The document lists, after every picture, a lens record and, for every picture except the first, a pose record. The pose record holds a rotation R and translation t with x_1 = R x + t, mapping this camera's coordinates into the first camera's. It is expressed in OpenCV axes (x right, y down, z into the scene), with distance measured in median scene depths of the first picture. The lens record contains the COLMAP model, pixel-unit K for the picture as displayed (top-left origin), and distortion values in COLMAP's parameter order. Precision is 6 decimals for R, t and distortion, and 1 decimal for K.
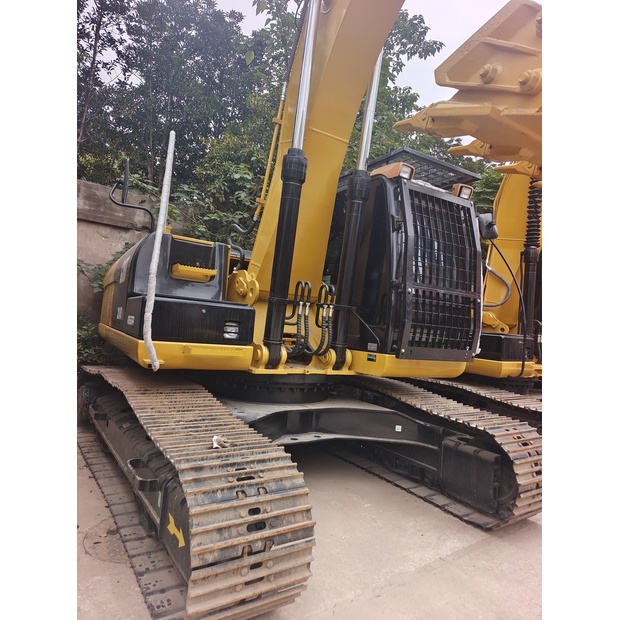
lens RADIAL K [[412.2, 0, 315.6], [0, 412.2, 308.4], [0, 0, 1]] dist [0.038692, -0.030725]
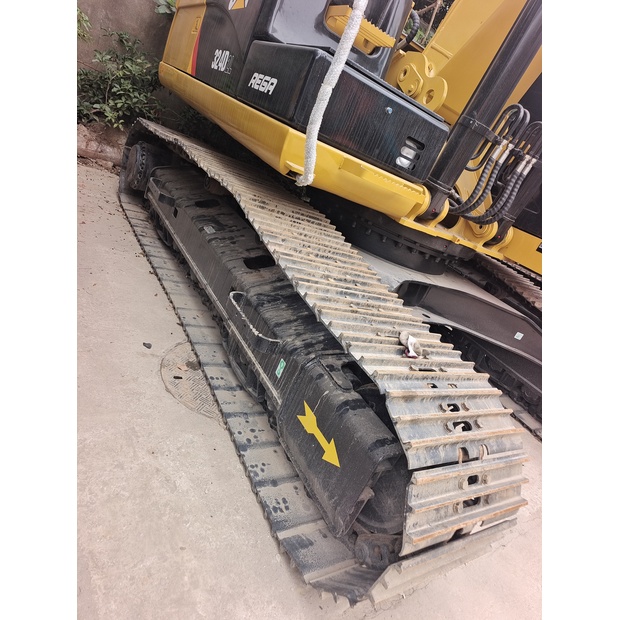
lens RADIAL K [[412.2, 0, 312.1], [0, 412.2, 305.3], [0, 0, 1]] dist [0.038692, -0.030725]
pose [[0.947143, 0.314749, 0.062071, -0.282864], [-0.311862, 0.857947, 0.408252, 0.033291], [0.075243, -0.406031, 0.910757, 0.270745]]
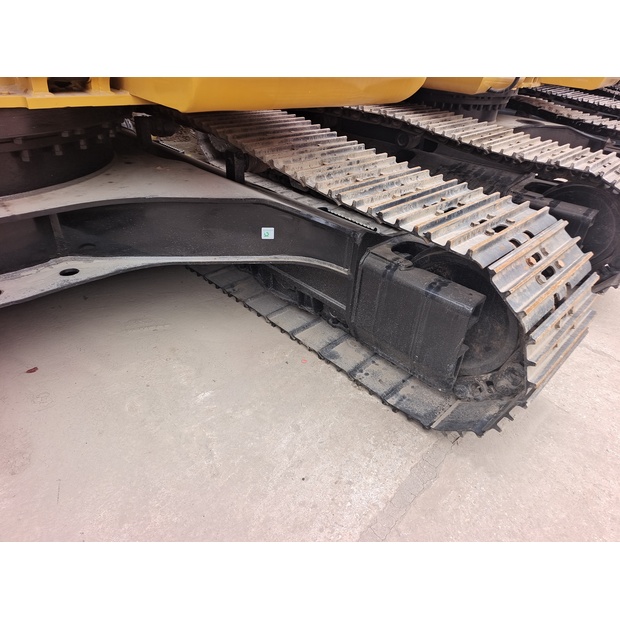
lens RADIAL K [[412.2, 0, 309.5], [0, 412.2, 305.5], [0, 0, 1]] dist [0.038692, -0.030725]
pose [[0.984170, -0.107904, 0.140590, 0.190384], [0.004028, 0.806699, 0.590949, 0.096945], [-0.177180, -0.581028, 0.794364, 0.648261]]
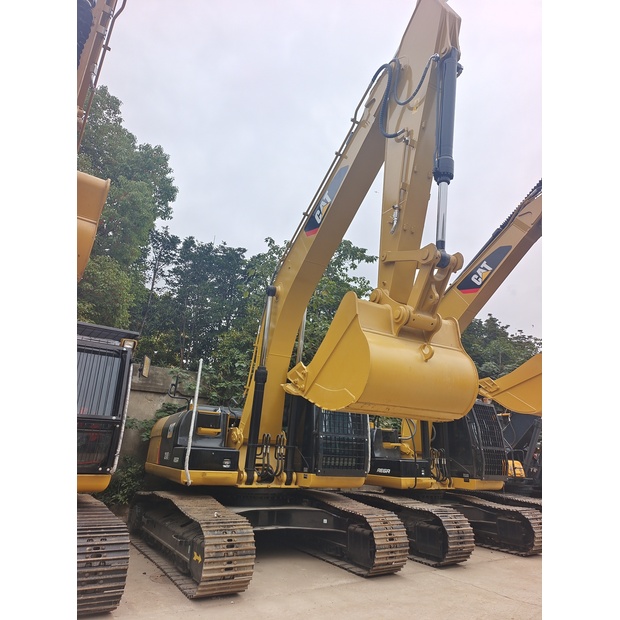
lens RADIAL K [[412.2, 0, 314.5], [0, 412.2, 307.1], [0, 0, 1]] dist [0.038692, -0.030725]
pose [[0.998338, -0.050677, -0.027459, 0.272346], [0.040132, 0.953113, -0.299943, -0.040663], [0.041371, 0.298342, 0.953562, -0.970336]]
